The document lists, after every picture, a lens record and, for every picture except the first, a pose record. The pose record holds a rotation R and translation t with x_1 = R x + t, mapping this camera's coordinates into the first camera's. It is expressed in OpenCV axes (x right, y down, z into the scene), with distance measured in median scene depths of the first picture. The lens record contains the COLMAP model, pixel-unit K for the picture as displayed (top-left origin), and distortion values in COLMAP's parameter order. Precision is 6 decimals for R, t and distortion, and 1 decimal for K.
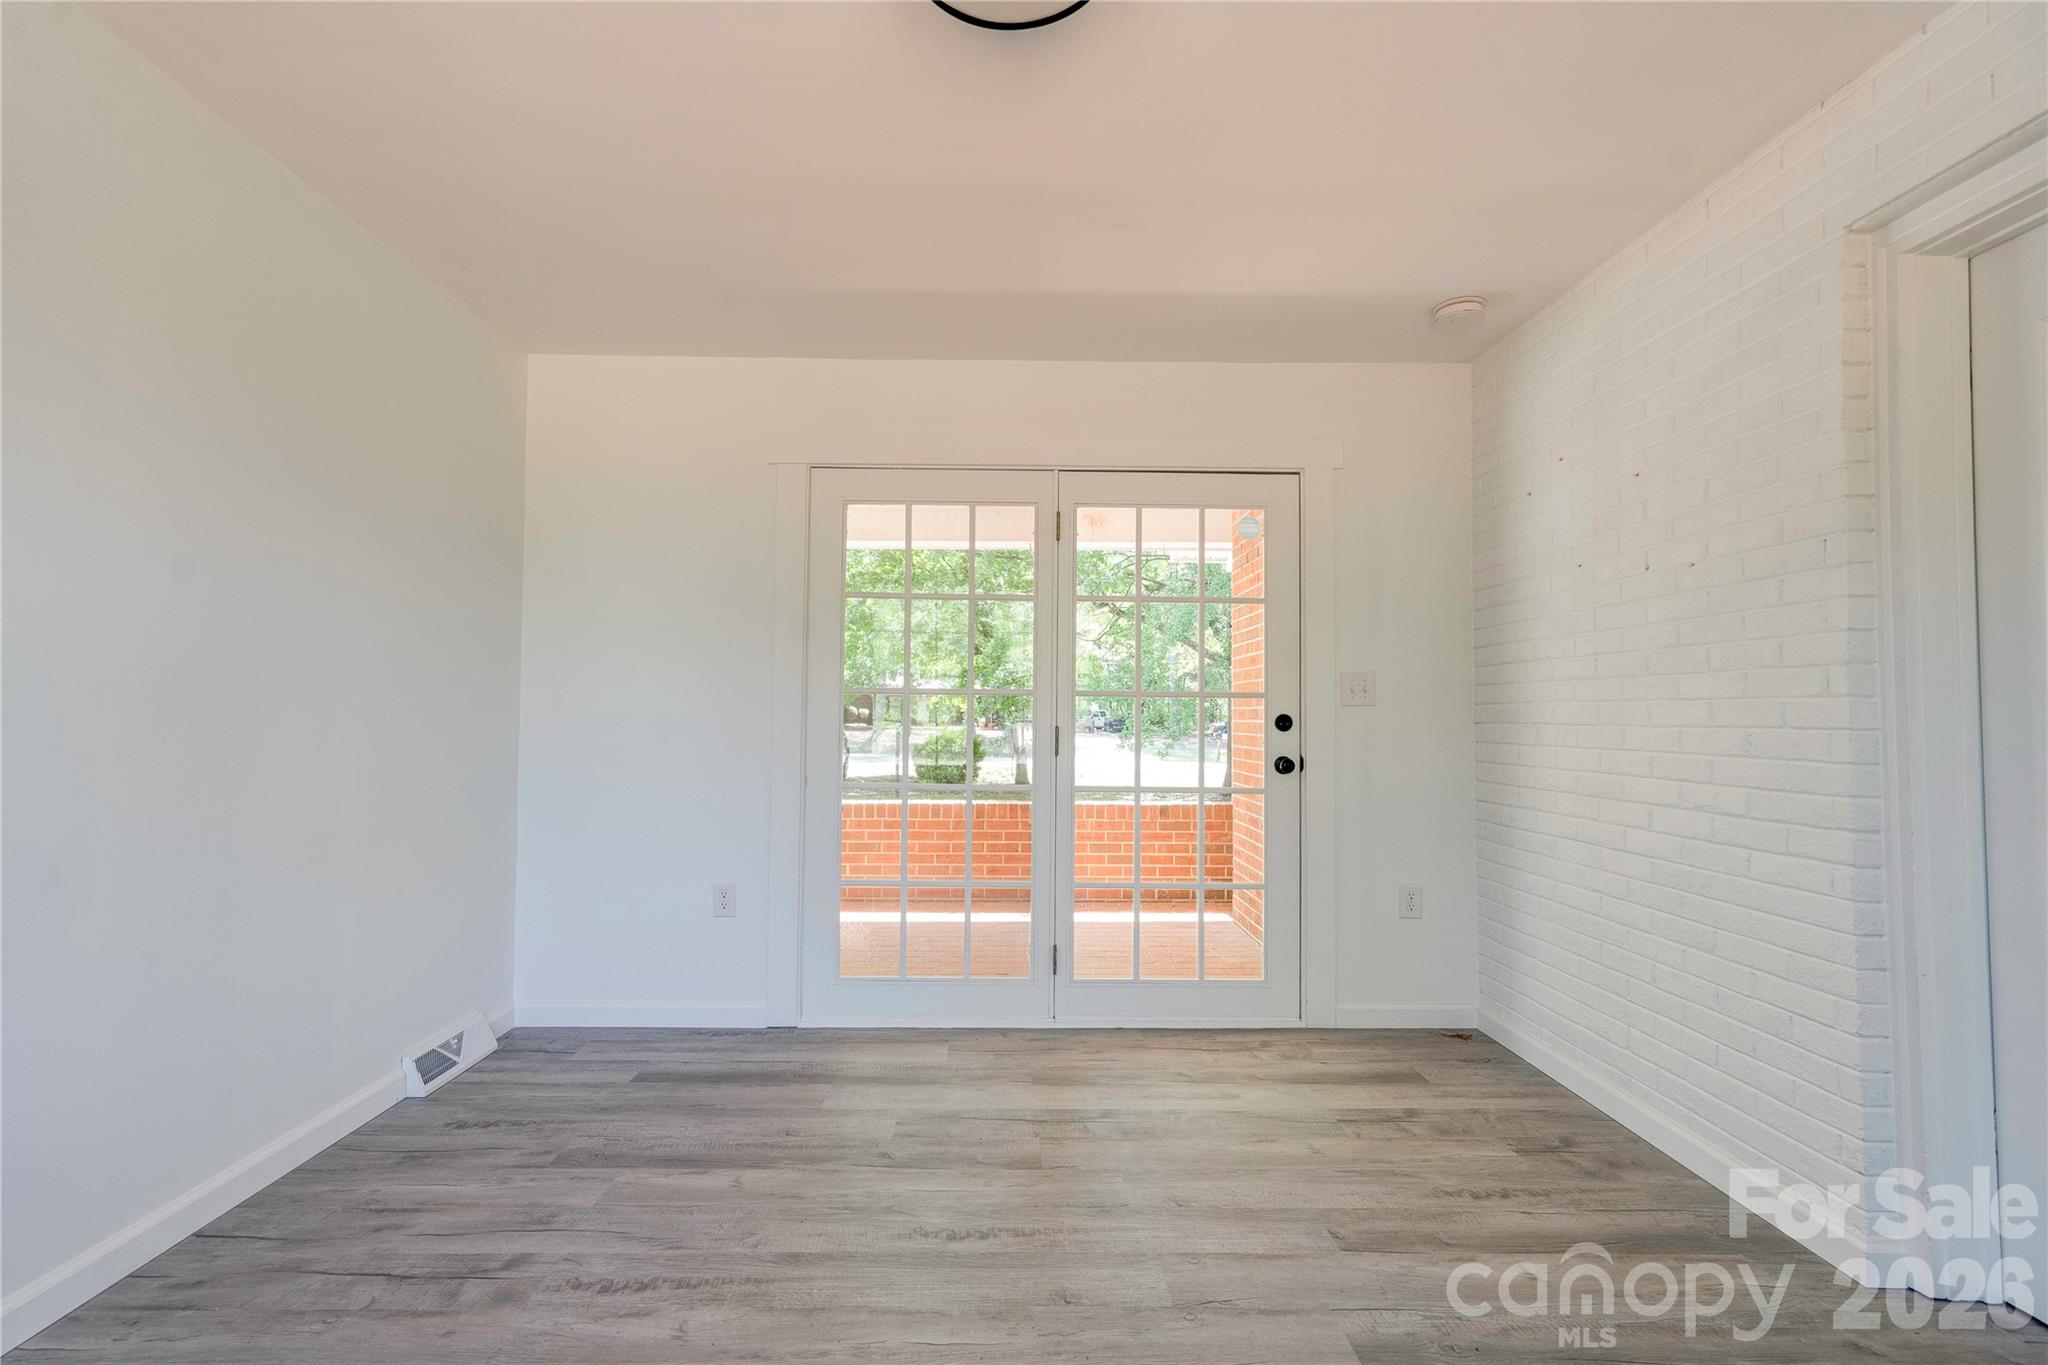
lens RADIAL K [[947.9, 0, 1011.4], [0, 947.9, 690.0], [0, 0, 1]] dist [-0.003087, 0.011661]
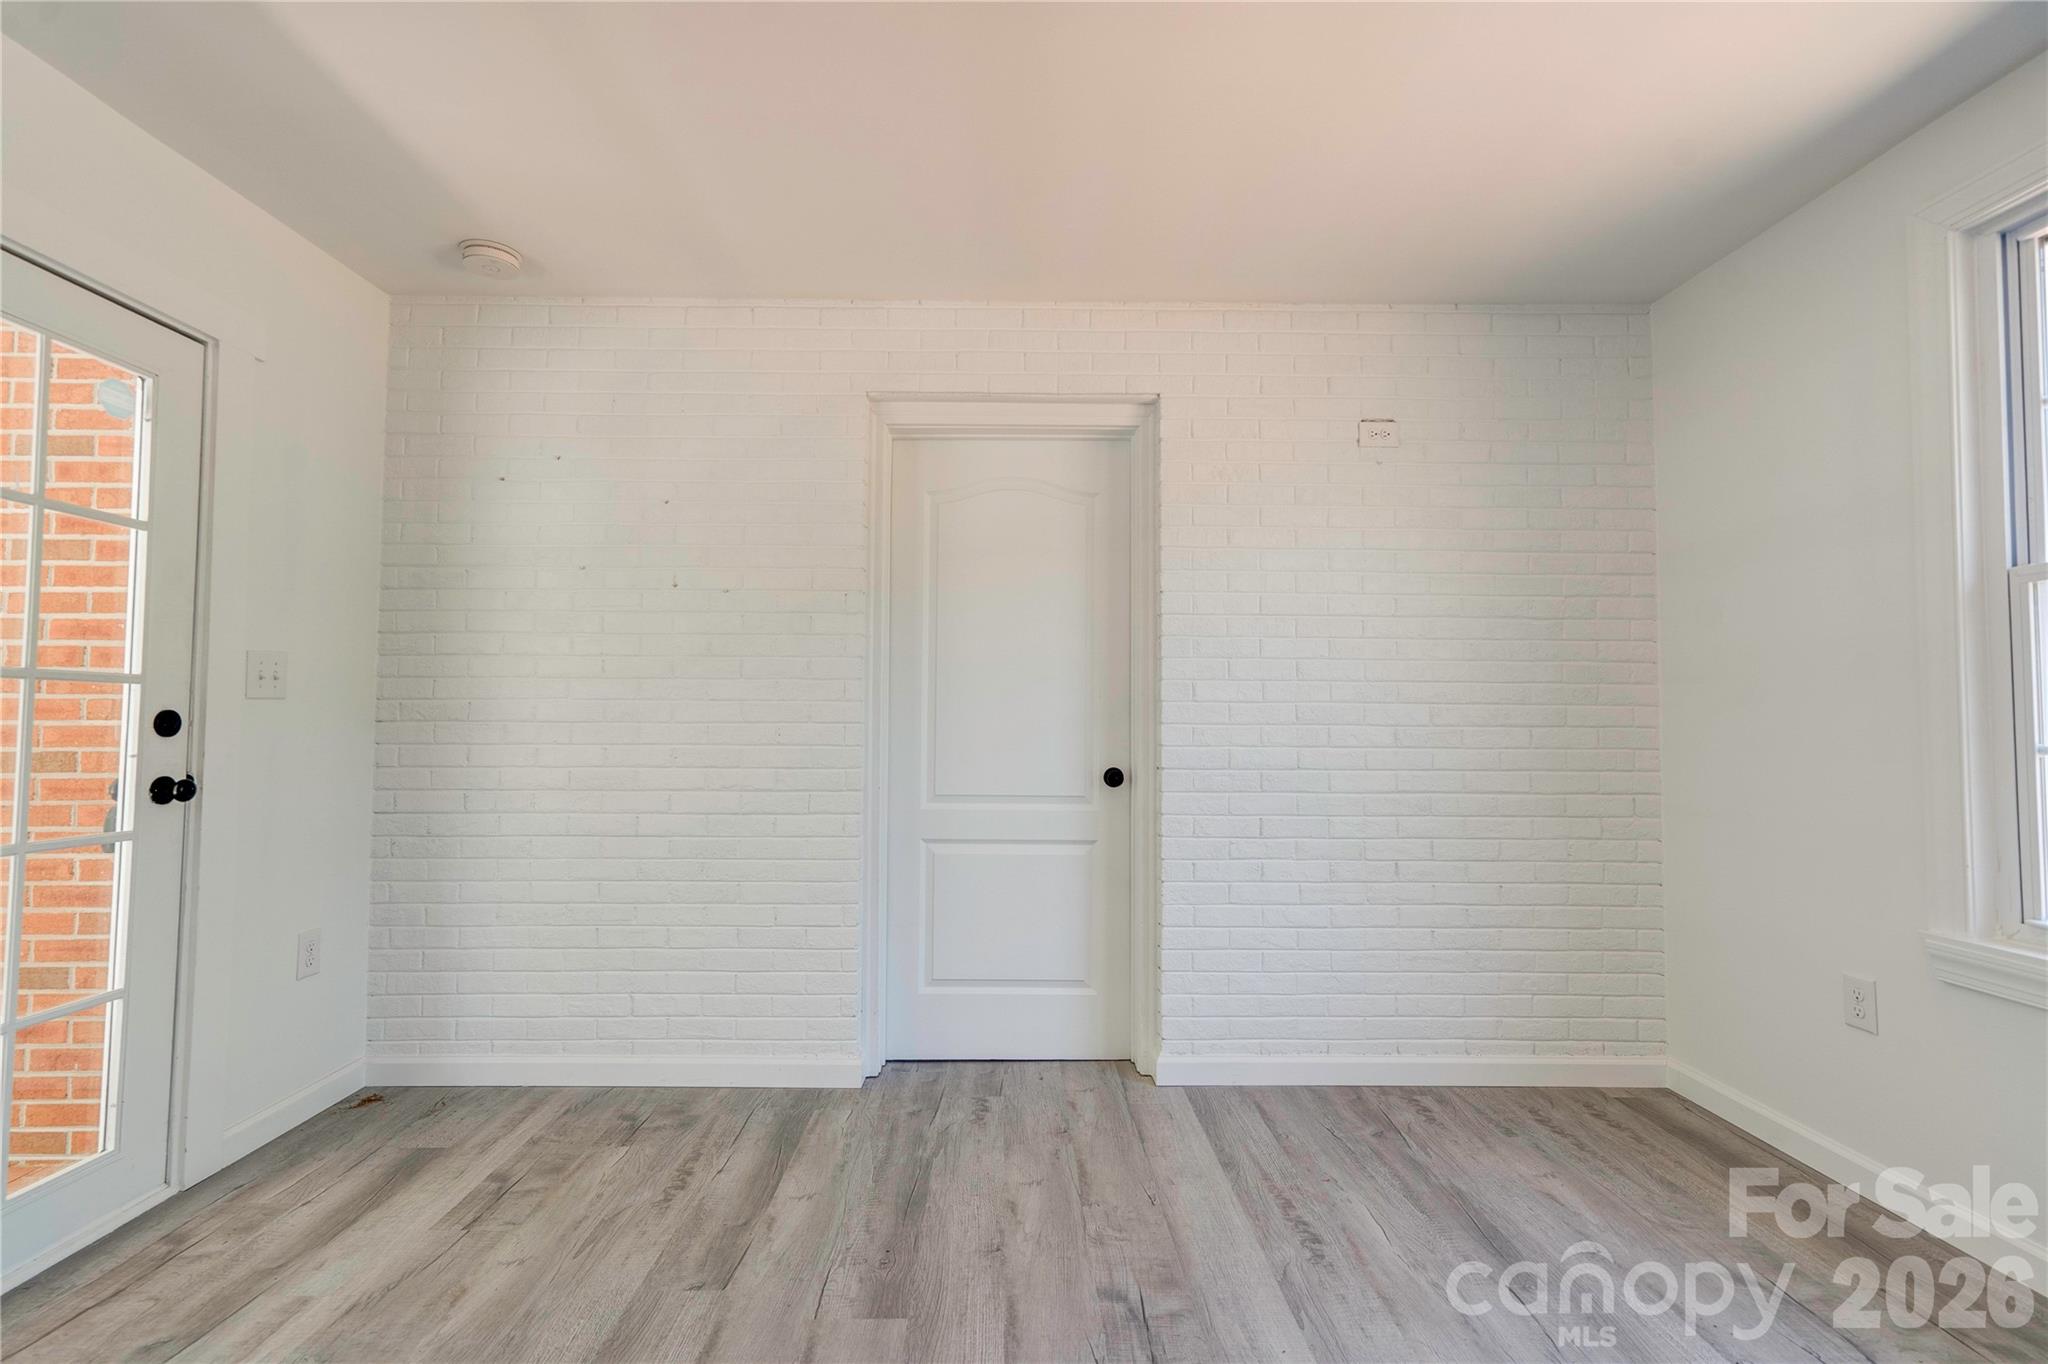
lens RADIAL K [[947.9, 0, 1002.2], [0, 947.9, 689.7], [0, 0, 1]] dist [-0.003087, 0.011661]
pose [[-0.005073, 0.026638, 0.999632, -0.423098], [-0.029743, 0.999199, -0.026777, 0.015124], [-0.999545, -0.029868, -0.004276, 0.531530]]
